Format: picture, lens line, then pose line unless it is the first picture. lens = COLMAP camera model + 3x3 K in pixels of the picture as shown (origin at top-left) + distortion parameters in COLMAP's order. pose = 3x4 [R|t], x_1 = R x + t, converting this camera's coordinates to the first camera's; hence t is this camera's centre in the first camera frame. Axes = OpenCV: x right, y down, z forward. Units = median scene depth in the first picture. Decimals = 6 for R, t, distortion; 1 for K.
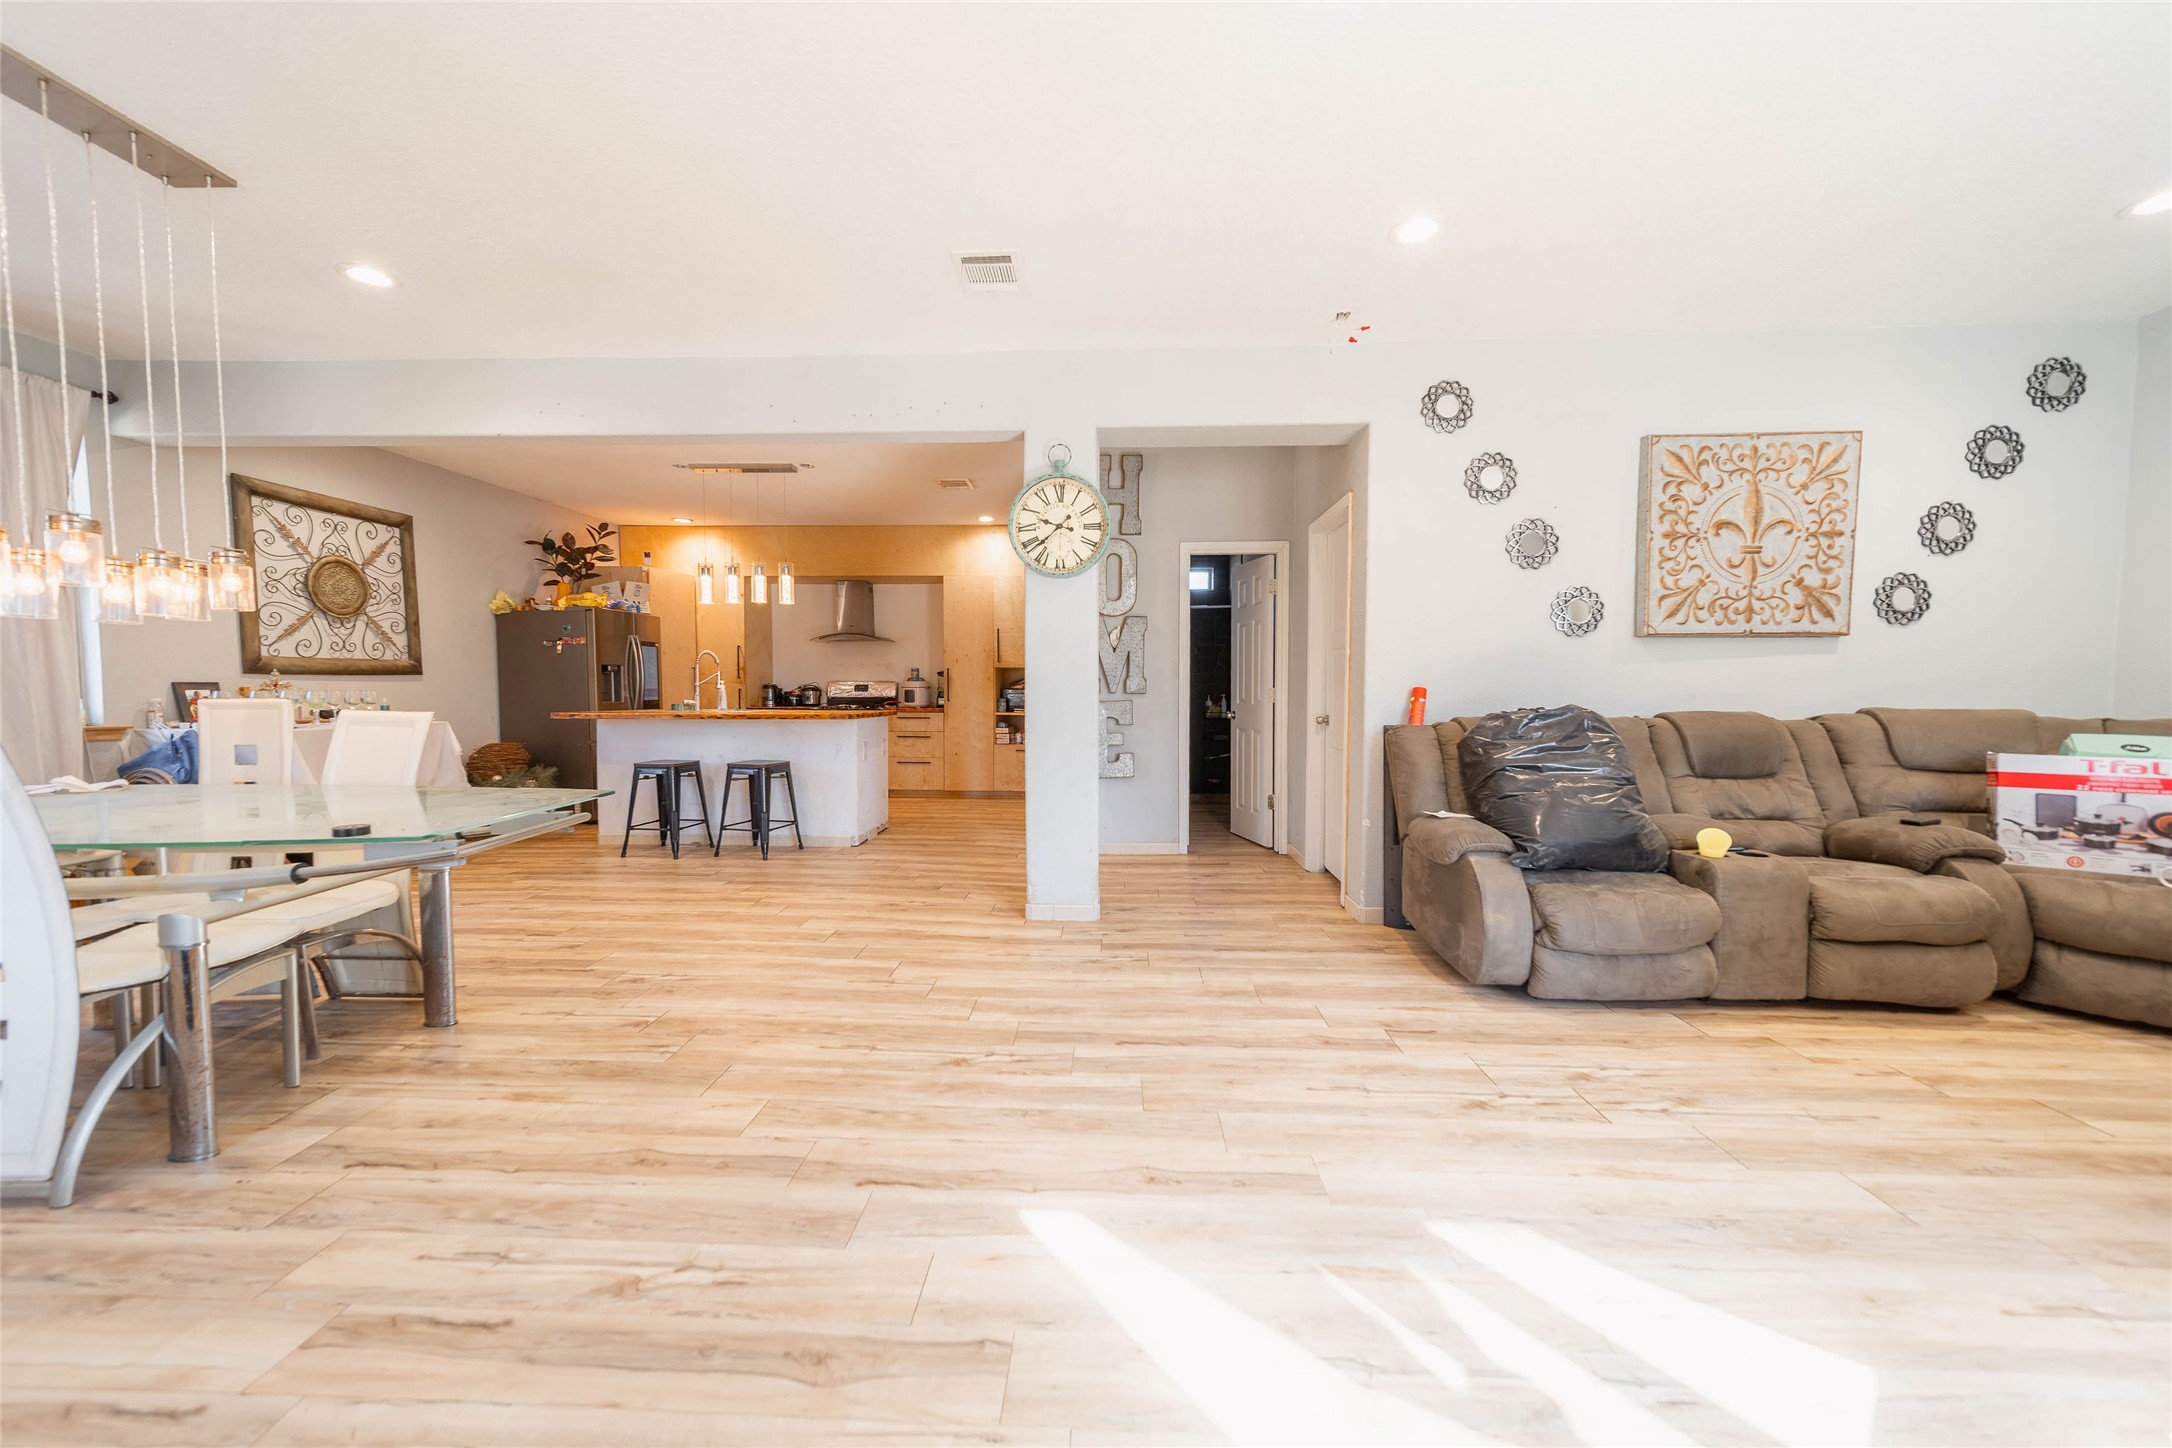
lens RADIAL K [[767.3, 0, 1083.7], [0, 767.3, 719.9], [0, 0, 1]] dist [0.008359, 0.000013]
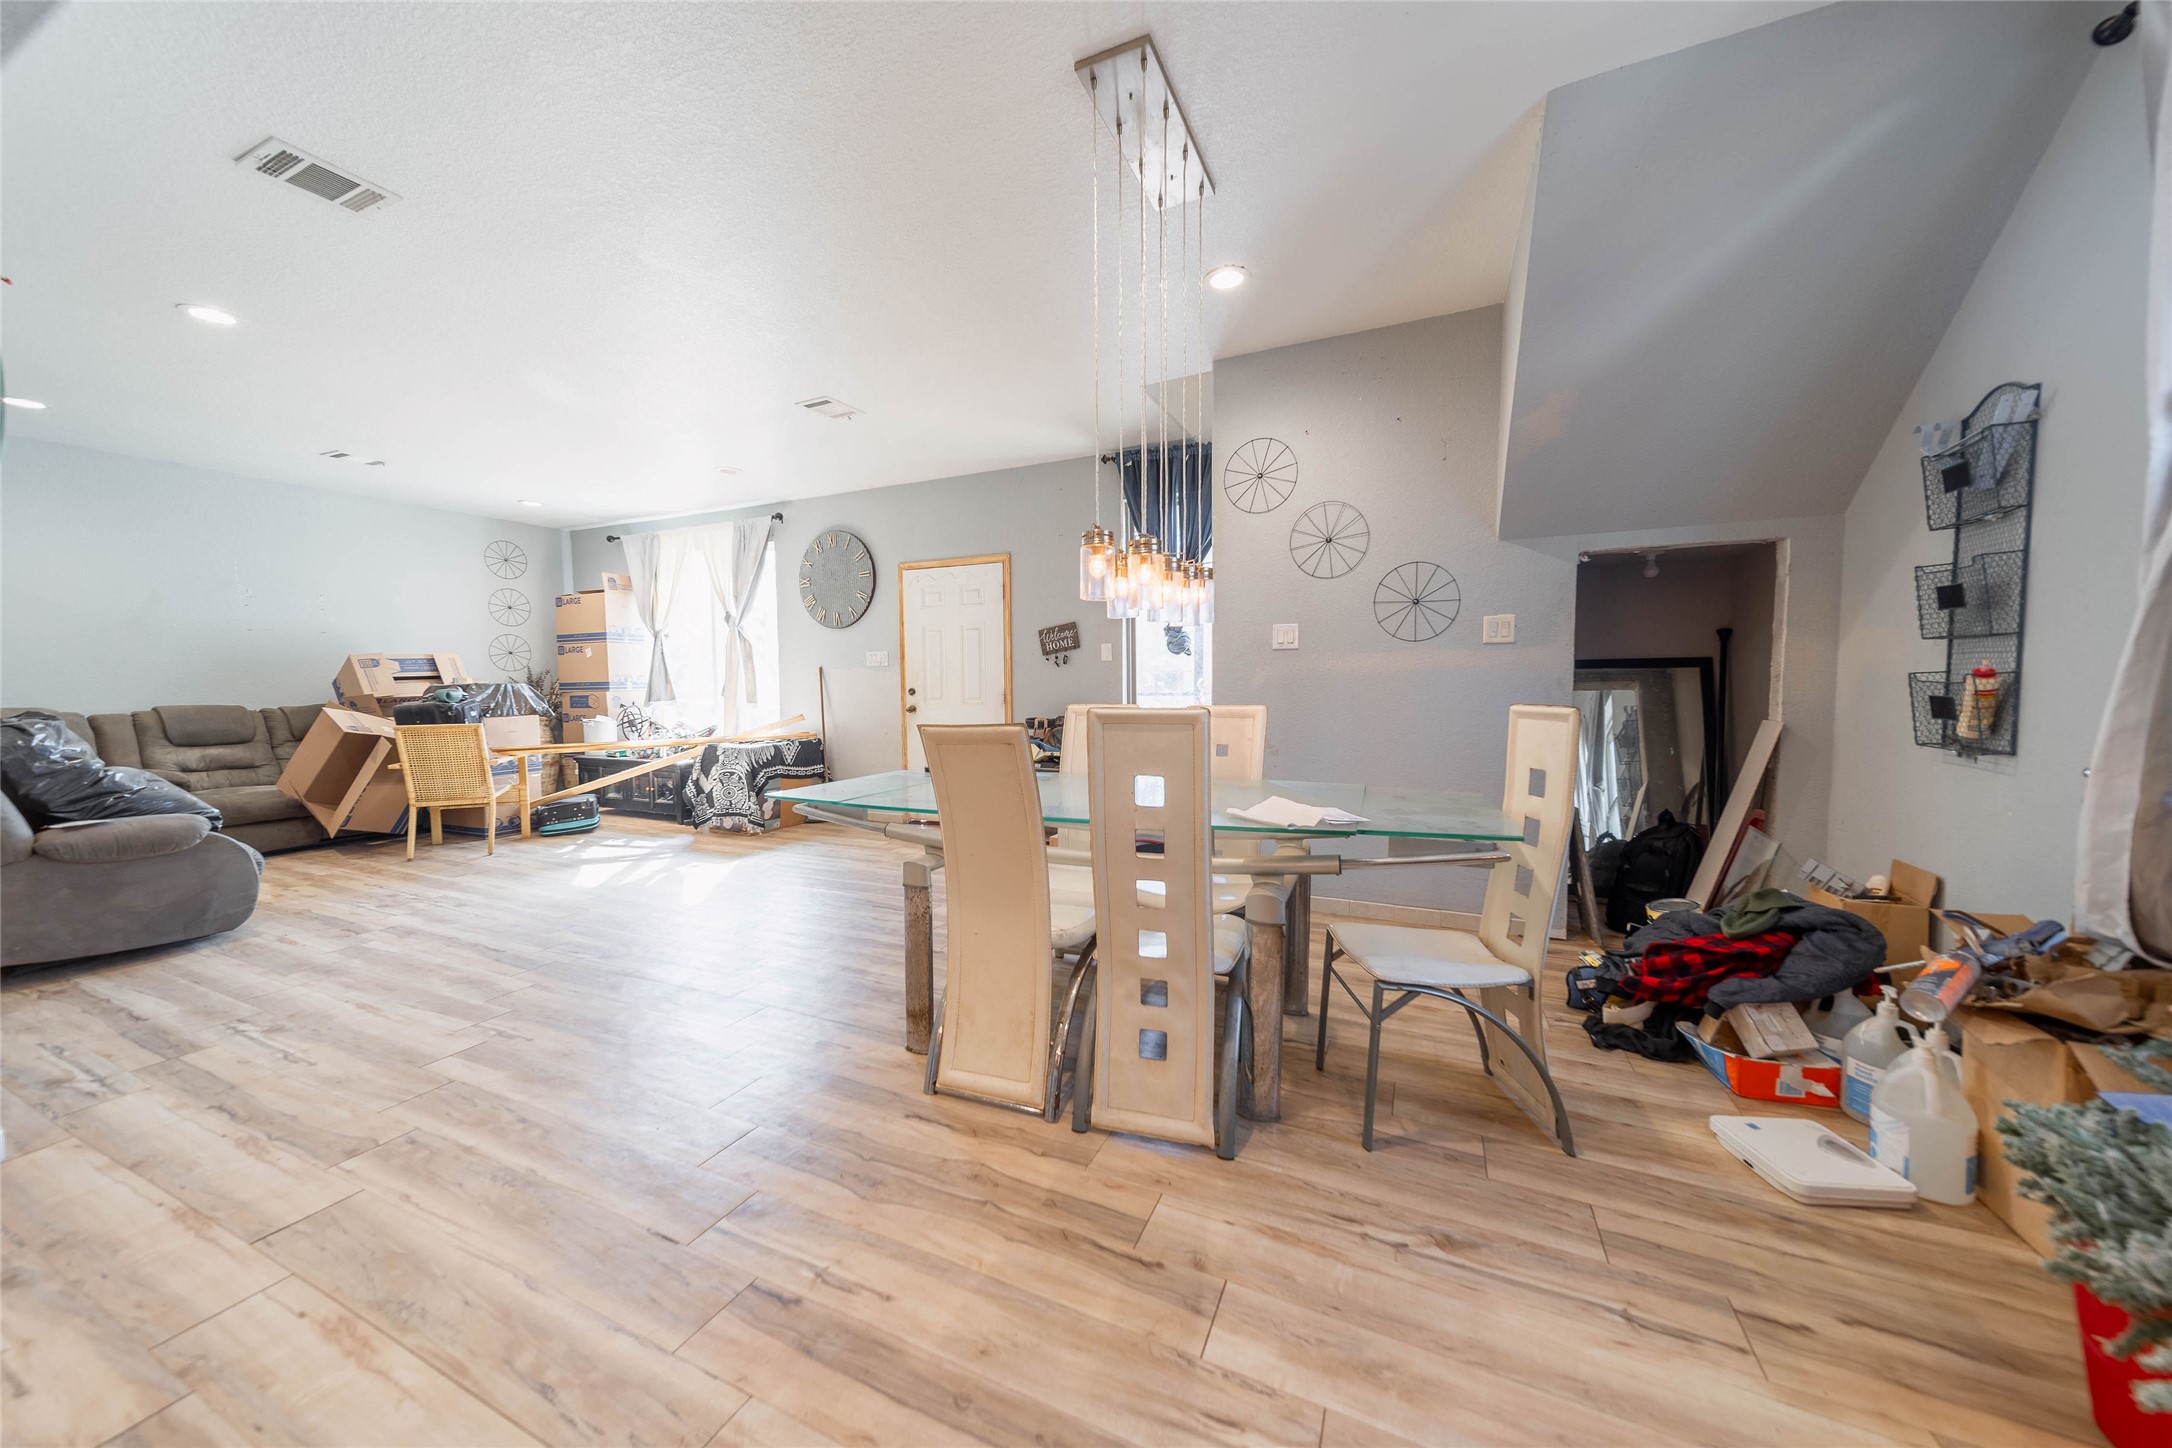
lens RADIAL K [[745.9, 0, 1082.5], [0, 745.9, 719.9], [0, 0, 1]] dist [0.008052, 0.000157]
pose [[-0.923974, -0.012658, 0.382246, -0.983893], [0.025464, 0.995198, 0.094507, -0.061889], [-0.381606, 0.097056, -0.919215, 1.249599]]
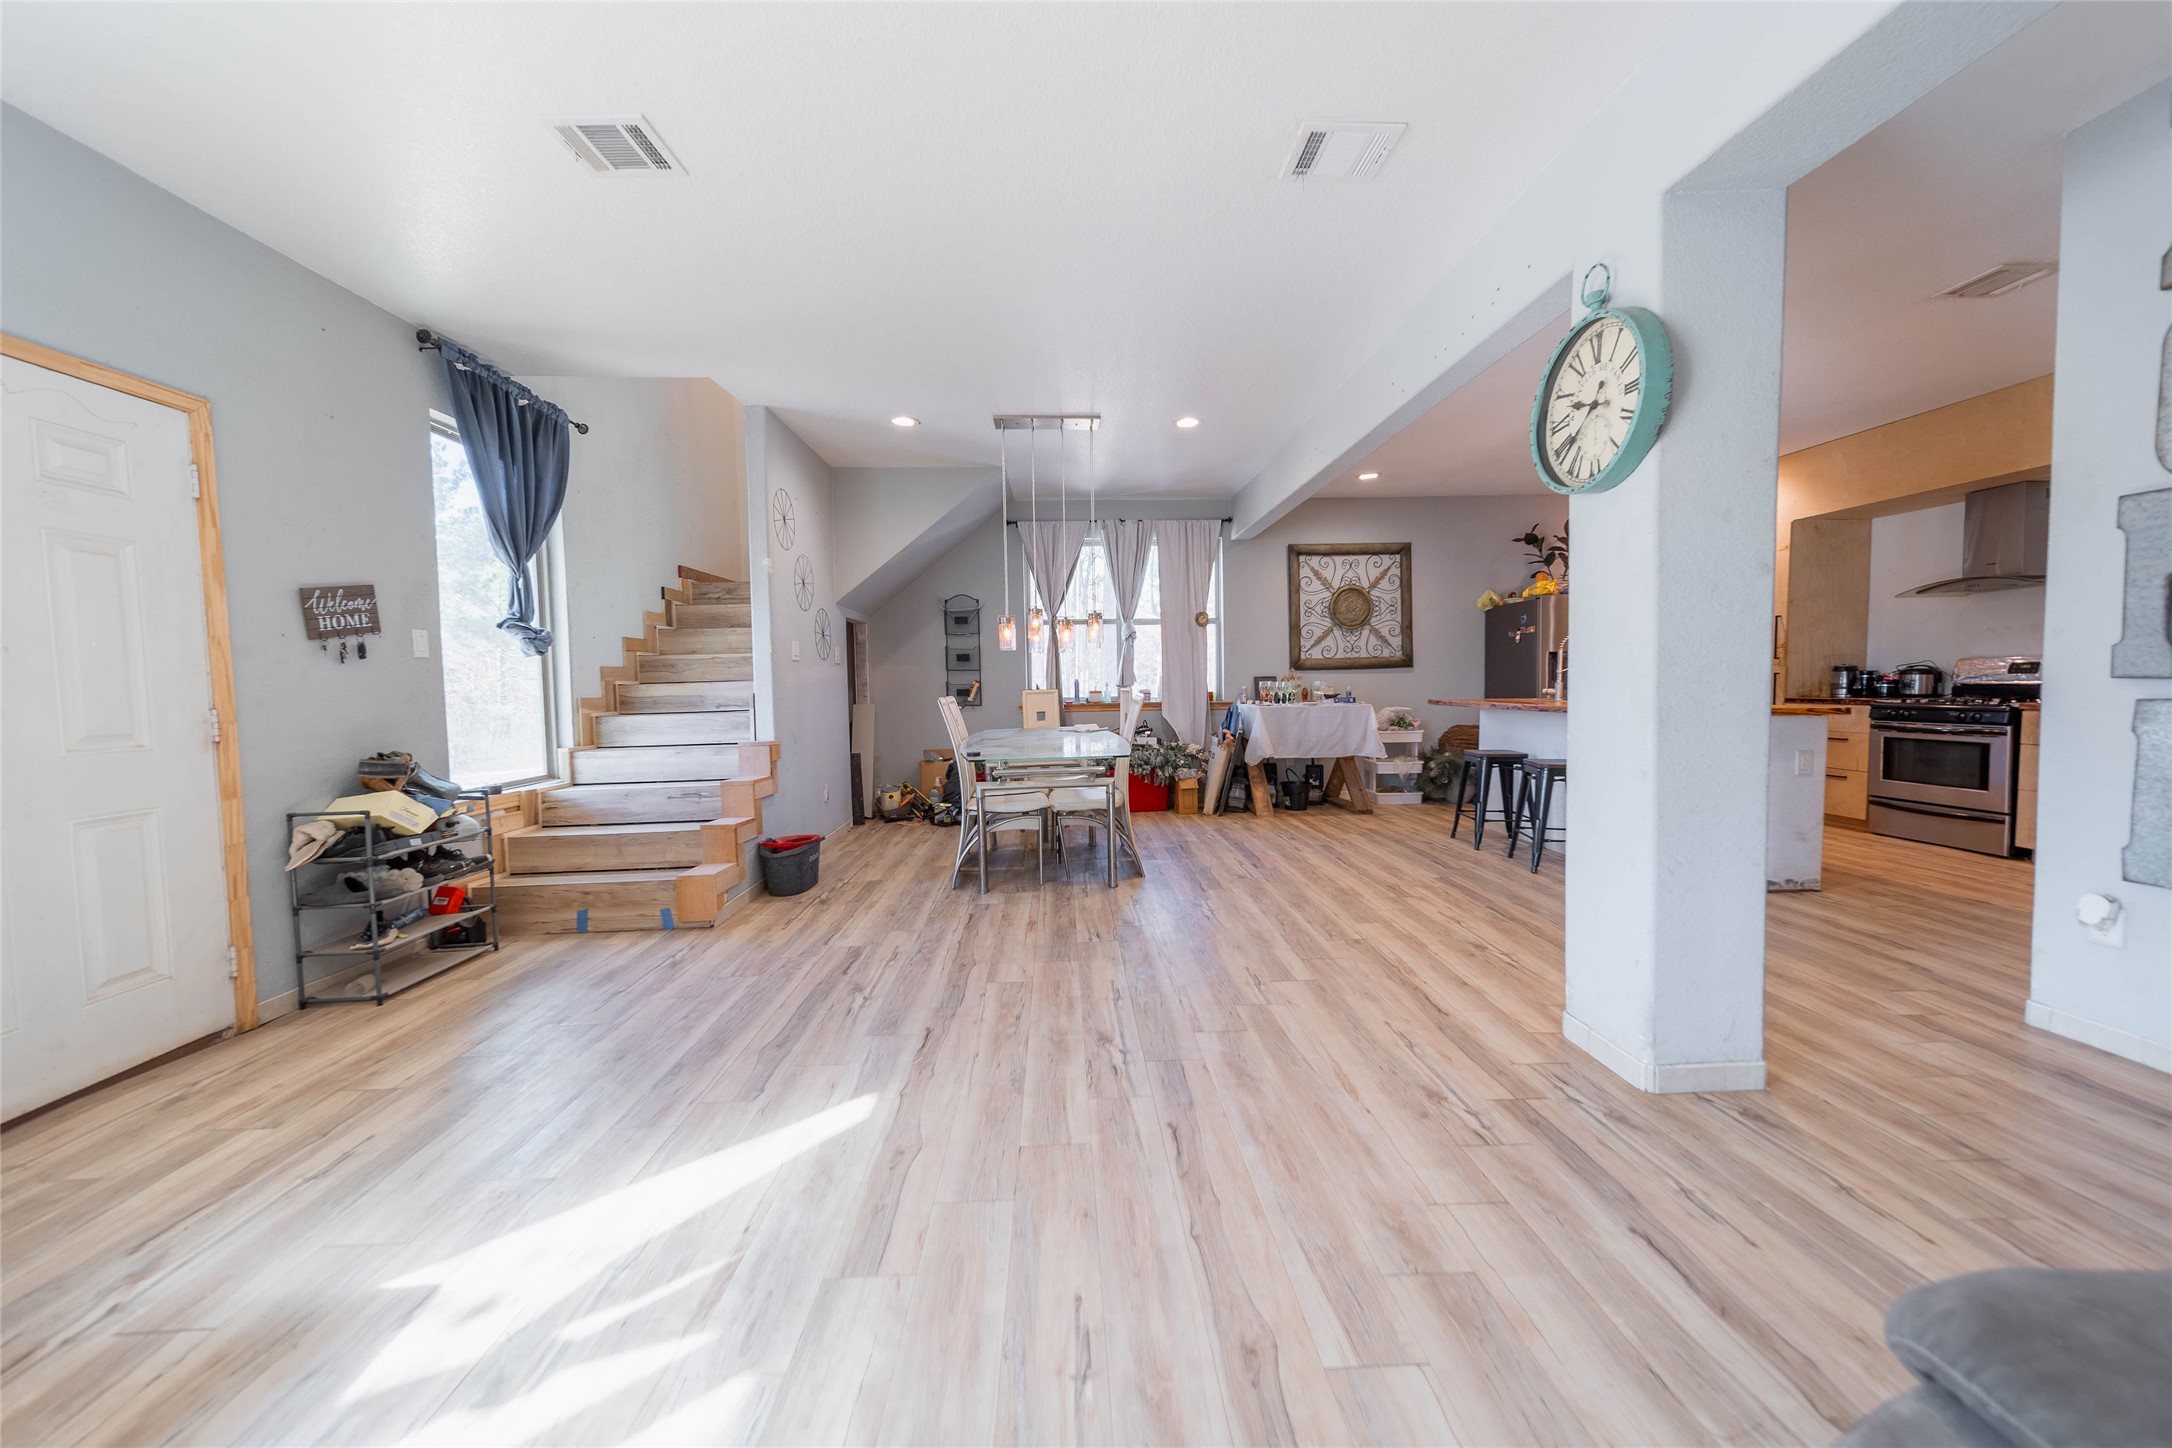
lens RADIAL K [[767.3, 0, 1083.7], [0, 767.3, 719.9], [0, 0, 1]] dist [0.008359, 0.000013]
pose [[0.077284, 0.047532, -0.995875, 0.569902], [-0.026472, 0.998609, 0.045608, -0.024595], [0.996658, 0.022838, 0.078434, 0.583056]]
